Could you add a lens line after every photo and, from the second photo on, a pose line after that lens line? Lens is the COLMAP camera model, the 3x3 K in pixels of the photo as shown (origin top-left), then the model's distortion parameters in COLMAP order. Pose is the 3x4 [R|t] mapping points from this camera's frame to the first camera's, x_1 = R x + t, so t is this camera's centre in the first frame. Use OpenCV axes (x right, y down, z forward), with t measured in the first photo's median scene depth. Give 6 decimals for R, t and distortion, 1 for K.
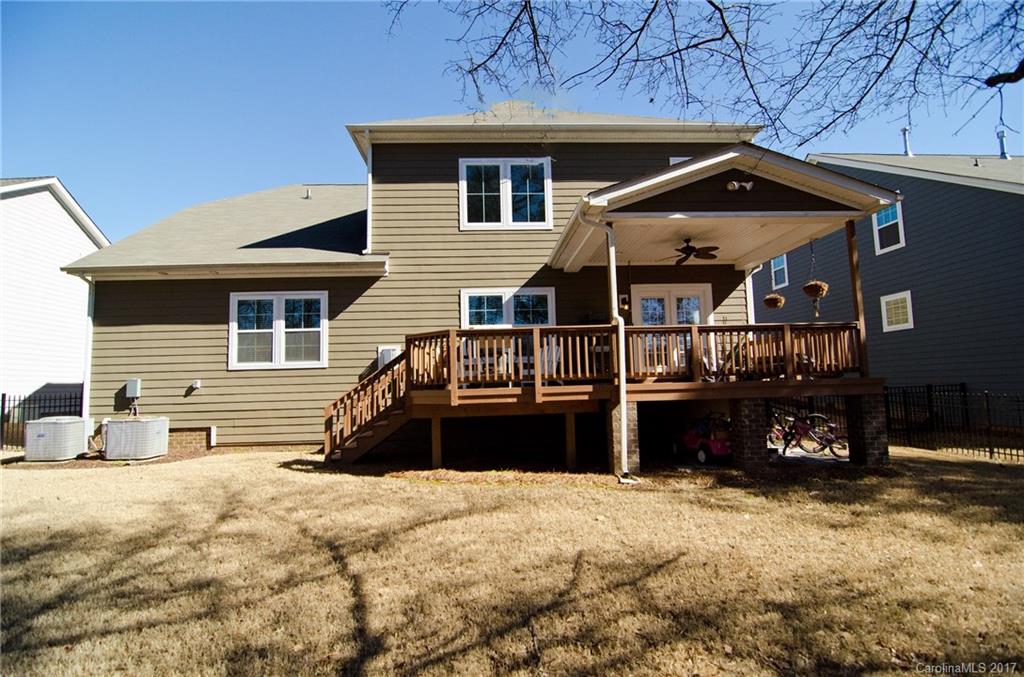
lens RADIAL K [[493.4, 0, 508.8], [0, 493.4, 338.3], [0, 0, 1]] dist [-0.014842, -0.004130]
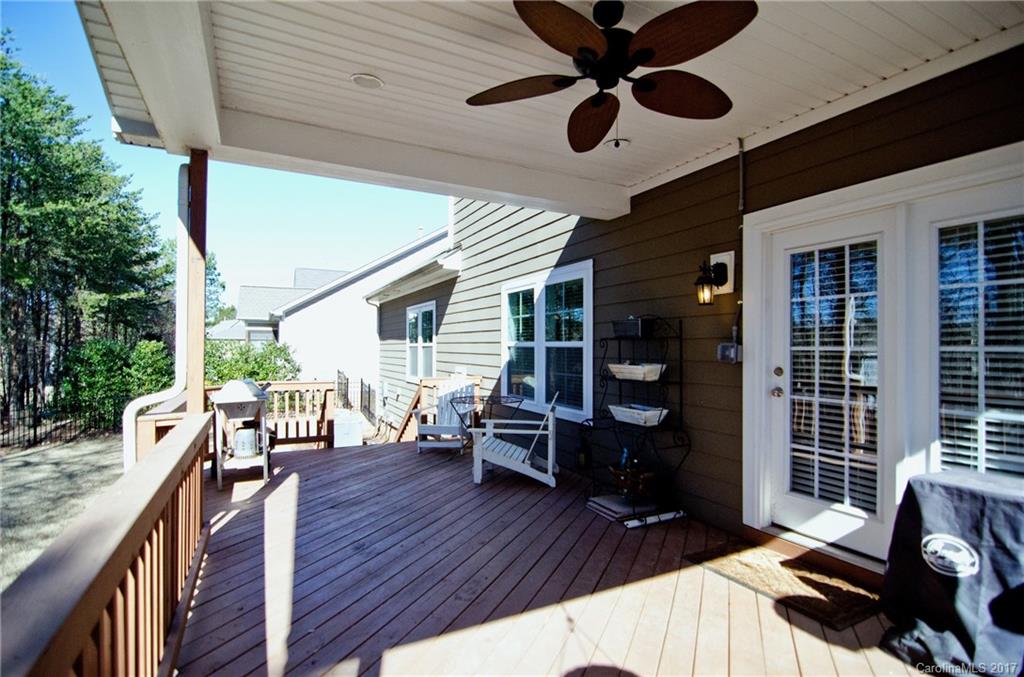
lens RADIAL K [[493.4, 0, 504.9], [0, 493.4, 344.9], [0, 0, 1]] dist [-0.014842, -0.004130]
pose [[0.421892, 0.014935, -0.906523, 0.482428], [0.074004, 0.995961, 0.050850, -0.054347], [0.903621, -0.088540, 0.419082, 0.740524]]
